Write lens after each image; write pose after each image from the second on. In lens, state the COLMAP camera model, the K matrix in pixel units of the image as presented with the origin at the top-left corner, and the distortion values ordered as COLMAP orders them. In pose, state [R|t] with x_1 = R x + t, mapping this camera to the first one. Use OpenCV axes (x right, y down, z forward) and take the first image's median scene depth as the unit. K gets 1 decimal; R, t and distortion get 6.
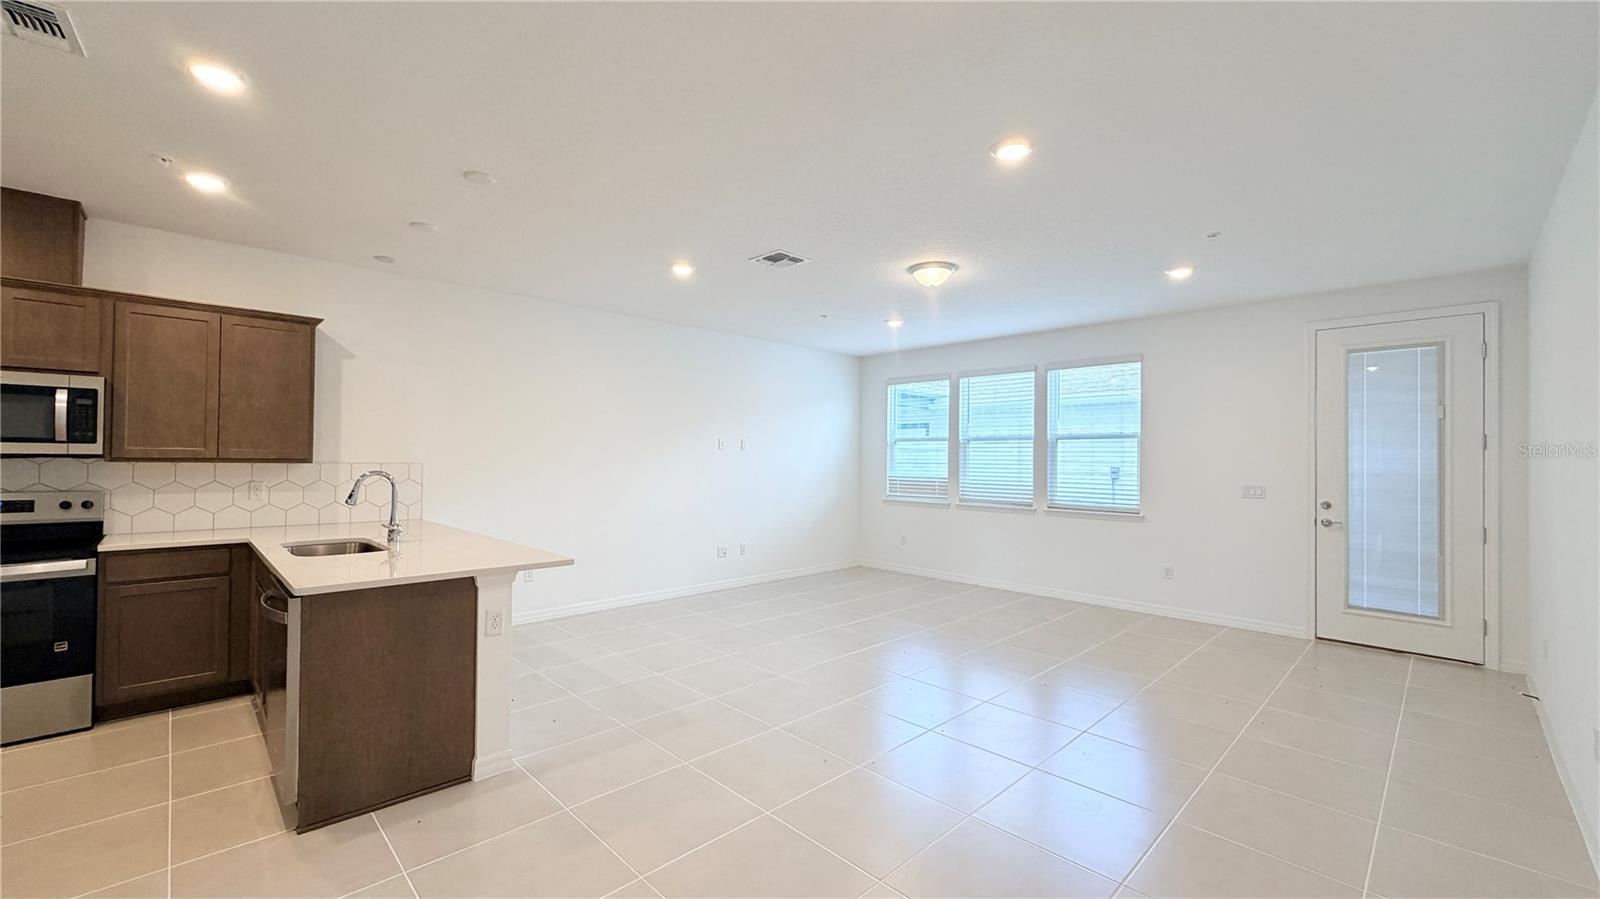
lens RADIAL K [[637.6, 0, 802.9], [0, 637.6, 454.6], [0, 0, 1]] dist [-0.000222, -0.000291]
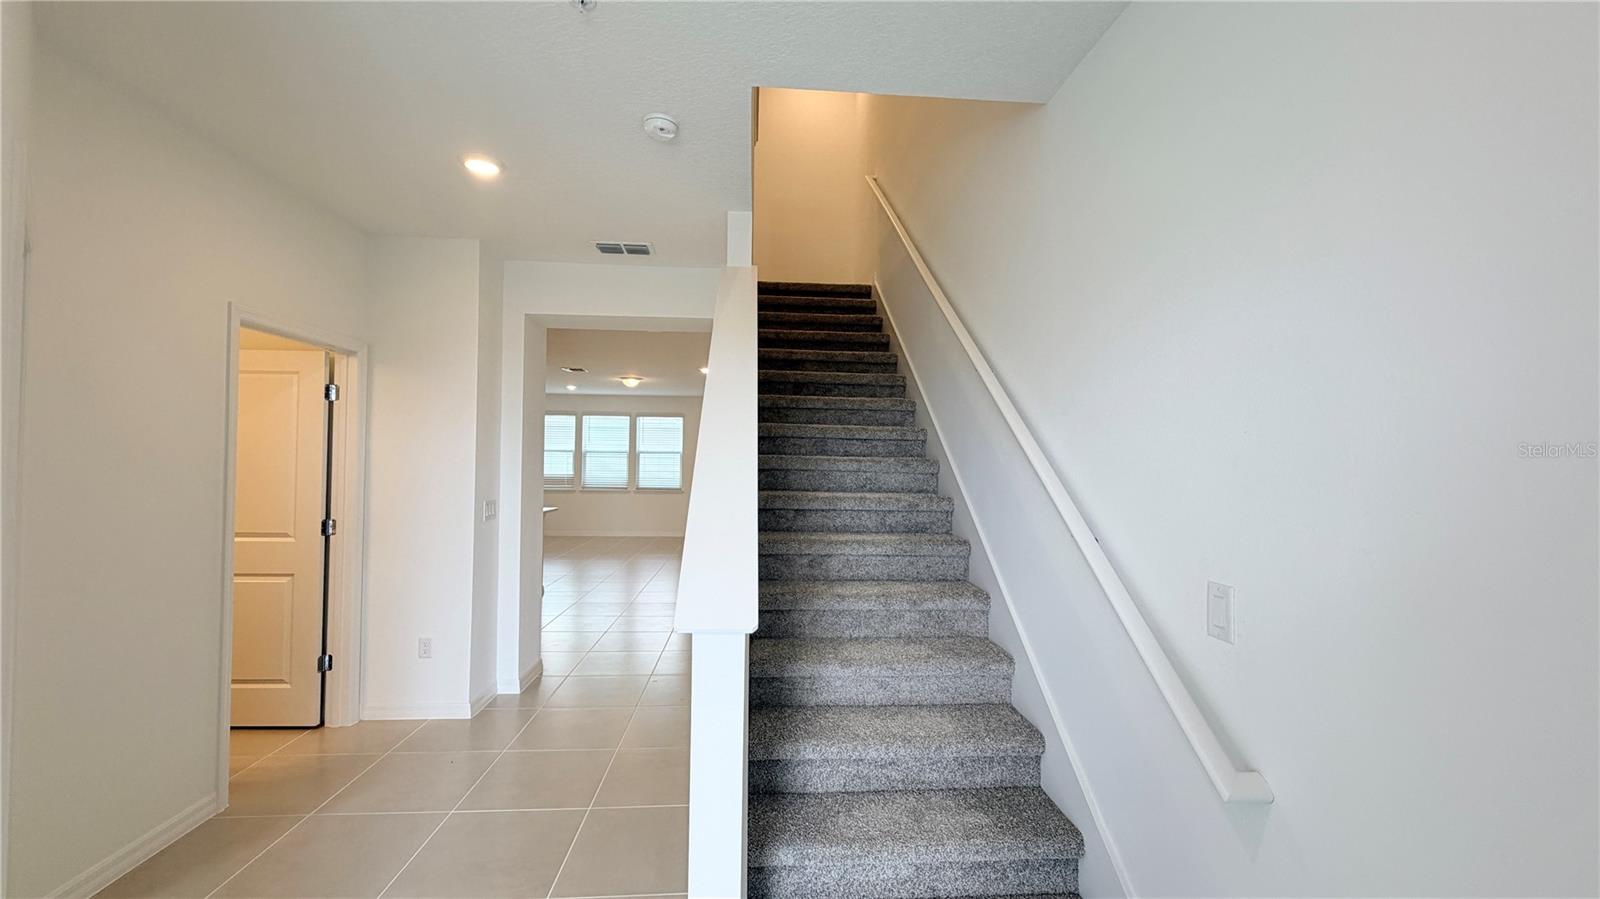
lens RADIAL K [[637.6, 0, 795.0], [0, 637.6, 450.9], [0, 0, 1]] dist [-0.000222, -0.000291]
pose [[0.649085, 0.012071, 0.760620, -1.062412], [-0.011986, 0.999912, -0.005640, -0.037240], [-0.760622, -0.005457, 0.649172, -0.826221]]
